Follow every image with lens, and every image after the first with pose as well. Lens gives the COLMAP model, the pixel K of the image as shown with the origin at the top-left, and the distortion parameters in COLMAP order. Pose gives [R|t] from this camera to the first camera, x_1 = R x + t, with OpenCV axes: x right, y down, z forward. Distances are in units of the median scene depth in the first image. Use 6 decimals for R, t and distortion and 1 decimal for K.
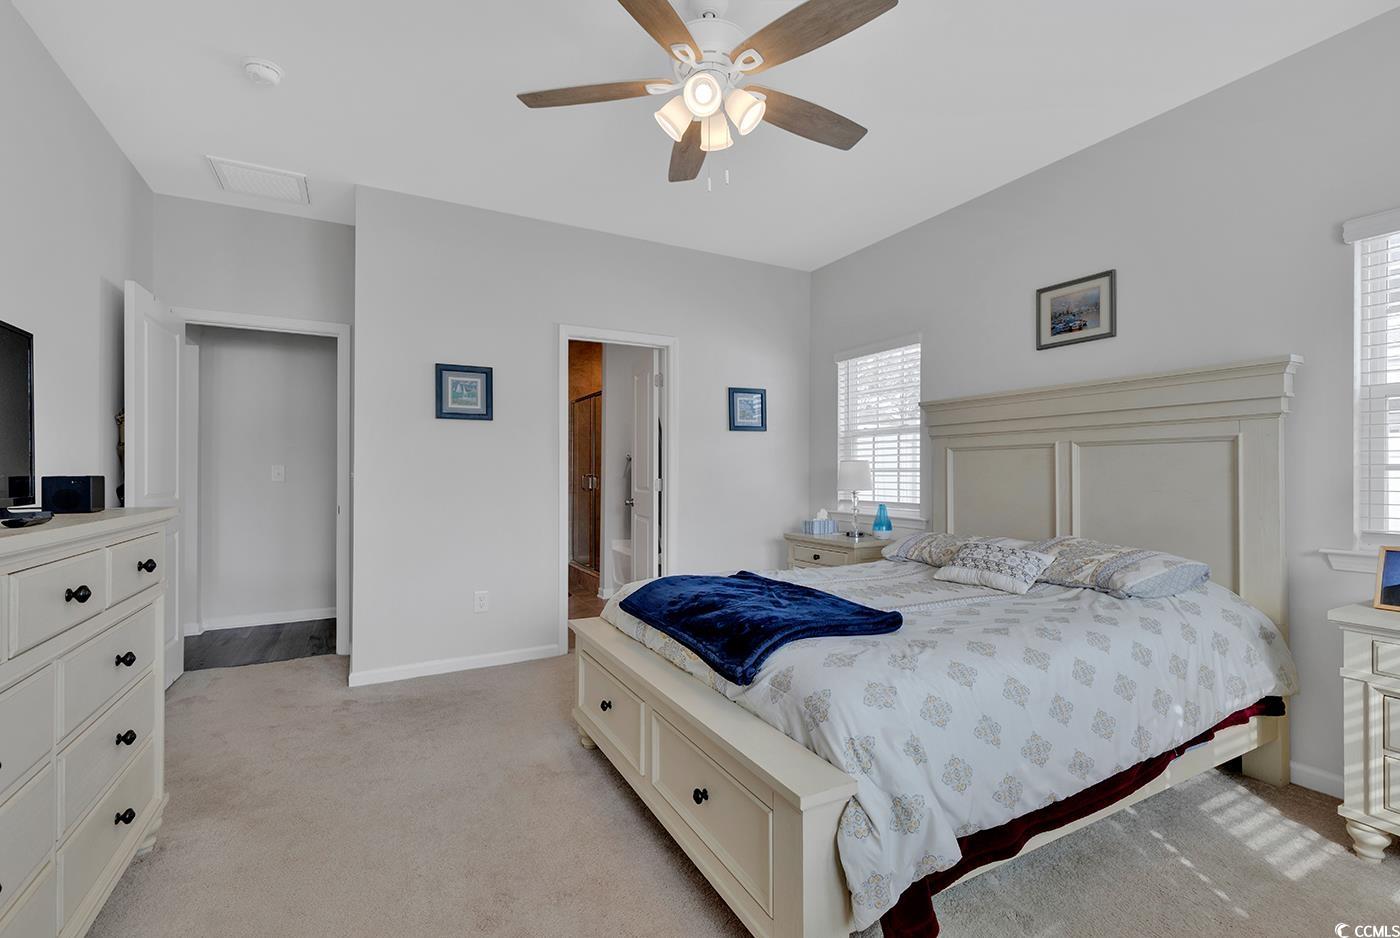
lens RADIAL K [[631.9, 0, 702.9], [0, 631.9, 471.5], [0, 0, 1]] dist [0.007035, 0.001207]
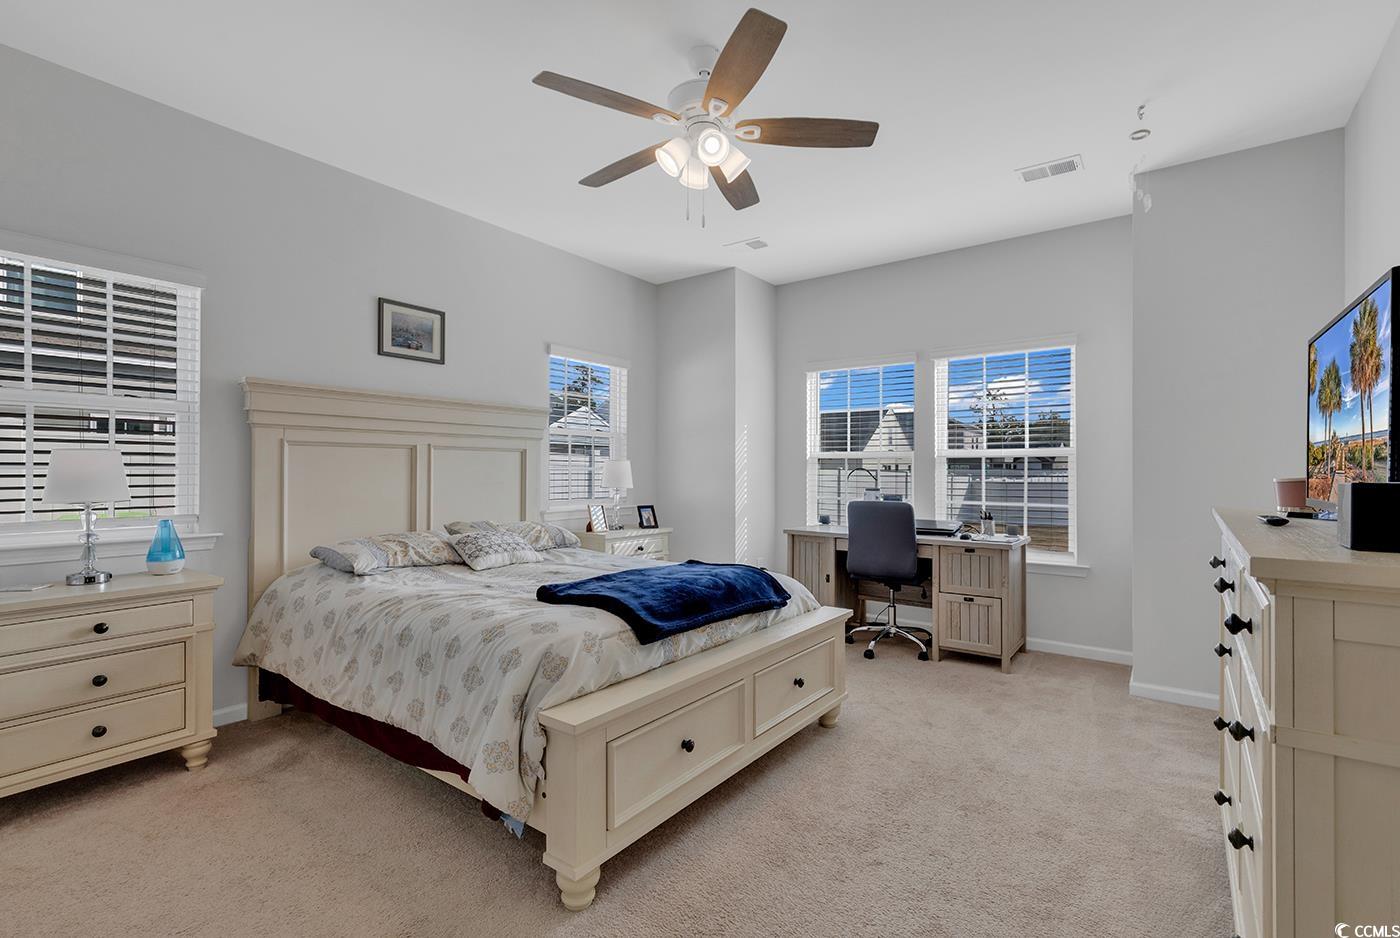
lens RADIAL K [[631.9, 0, 703.7], [0, 631.9, 468.2], [0, 0, 1]] dist [0.007035, 0.001207]
pose [[-0.424194, -0.004071, 0.905562, -0.700858], [-0.007967, 0.999968, 0.000764, -0.007226], [-0.905536, -0.006890, -0.424213, 1.014466]]
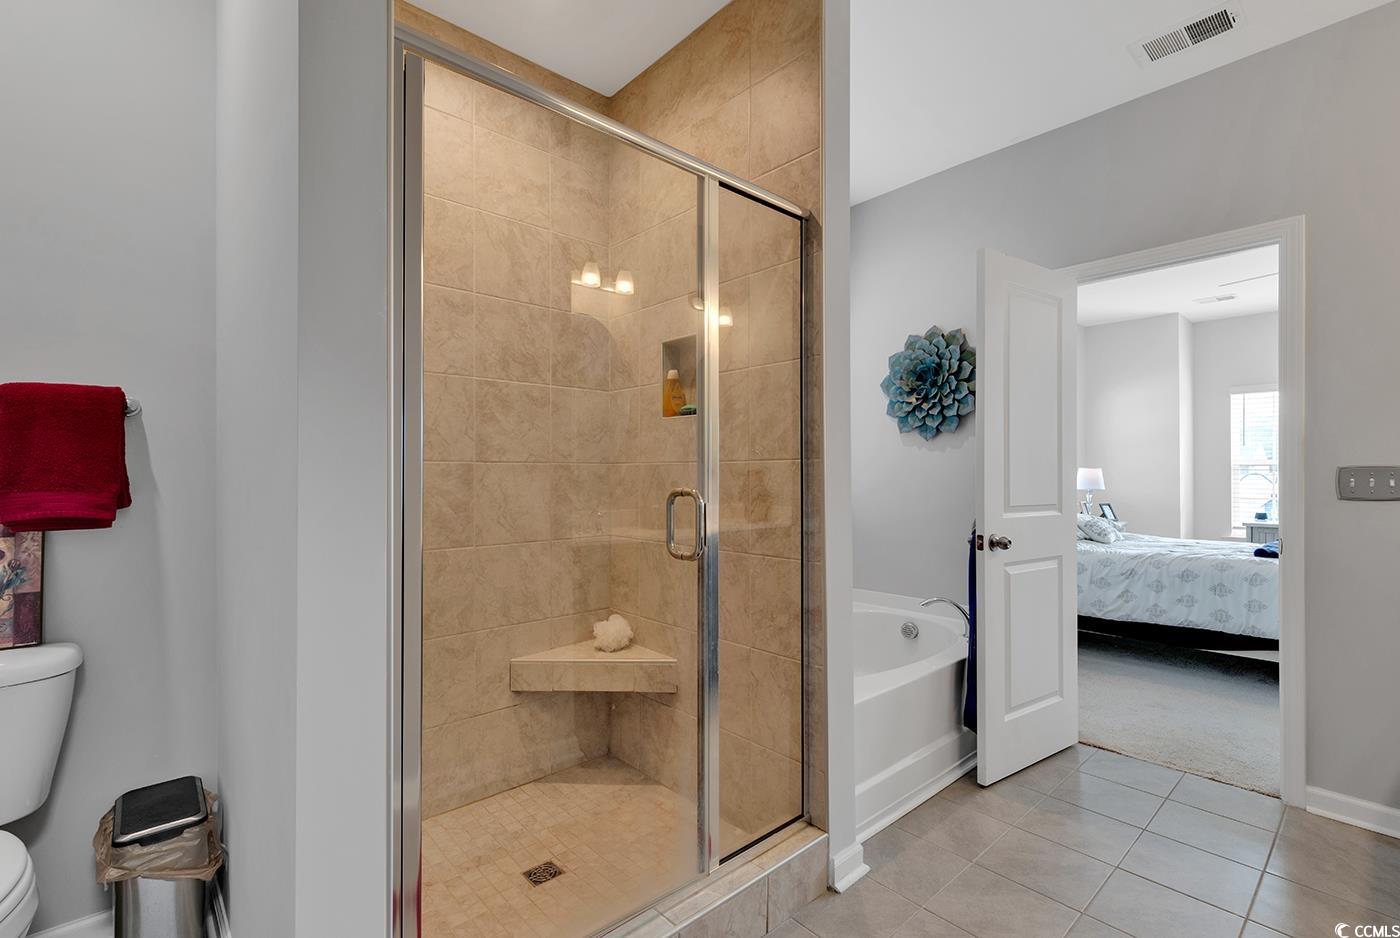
lens RADIAL K [[631.9, 0, 707.5], [0, 631.9, 471.8], [0, 0, 1]] dist [0.007035, 0.001207]
pose [[-0.249388, -0.001057, 0.968403, -0.853908], [-0.003164, 0.999995, 0.000277, -0.009659], [-0.968399, -0.002995, -0.249390, 2.183156]]
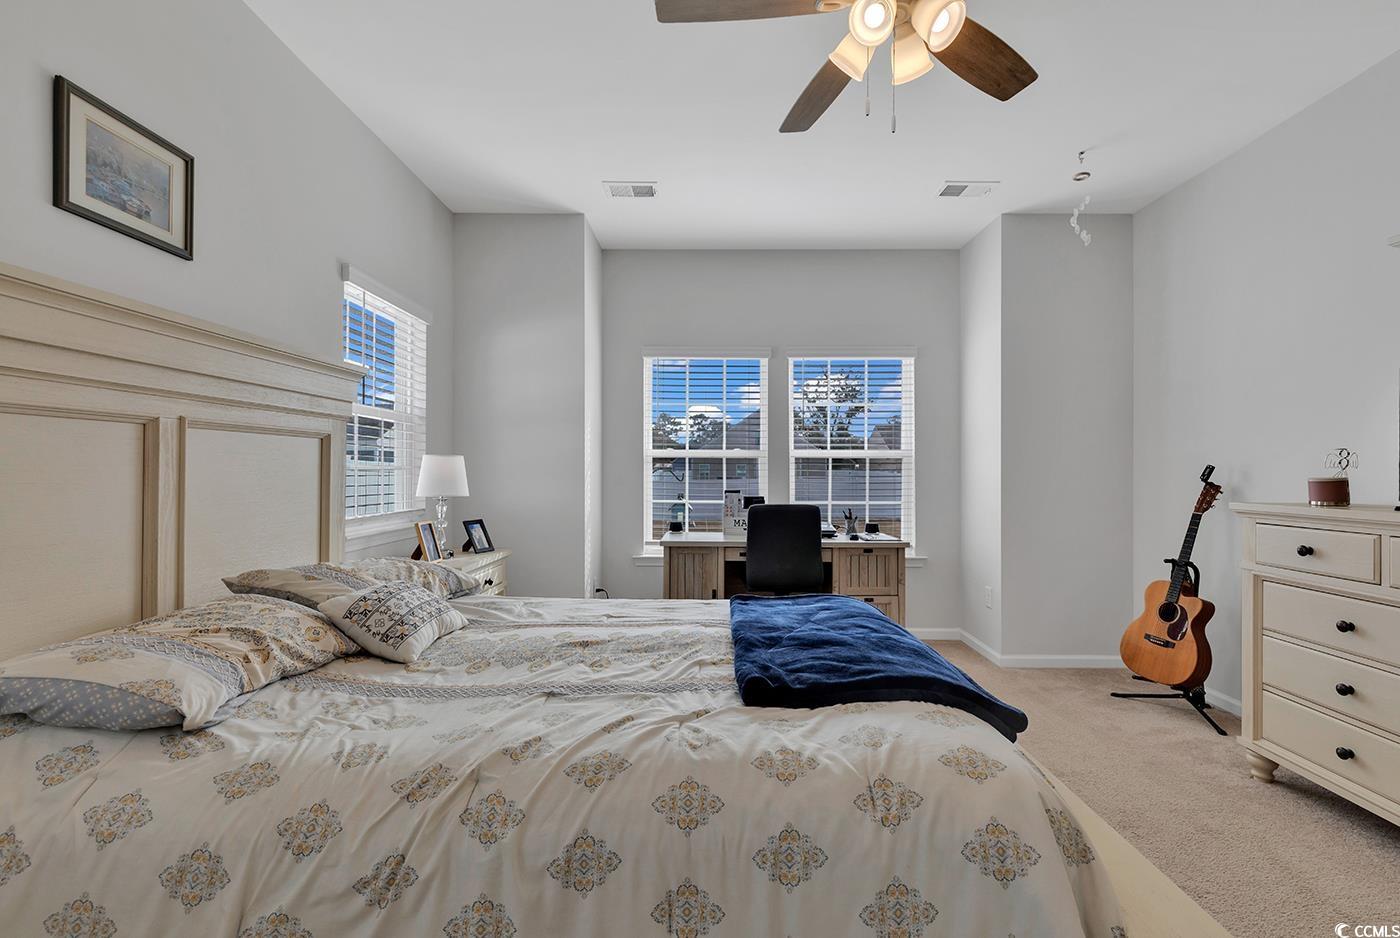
lens RADIAL K [[631.9, 0, 707.5], [0, 631.9, 467.5], [0, 0, 1]] dist [0.007035, 0.001207]
pose [[-0.878477, -0.006883, 0.477736, -0.120337], [-0.010594, 0.999931, -0.005074, -0.003546], [-0.477668, -0.009519, -0.878489, 1.252904]]
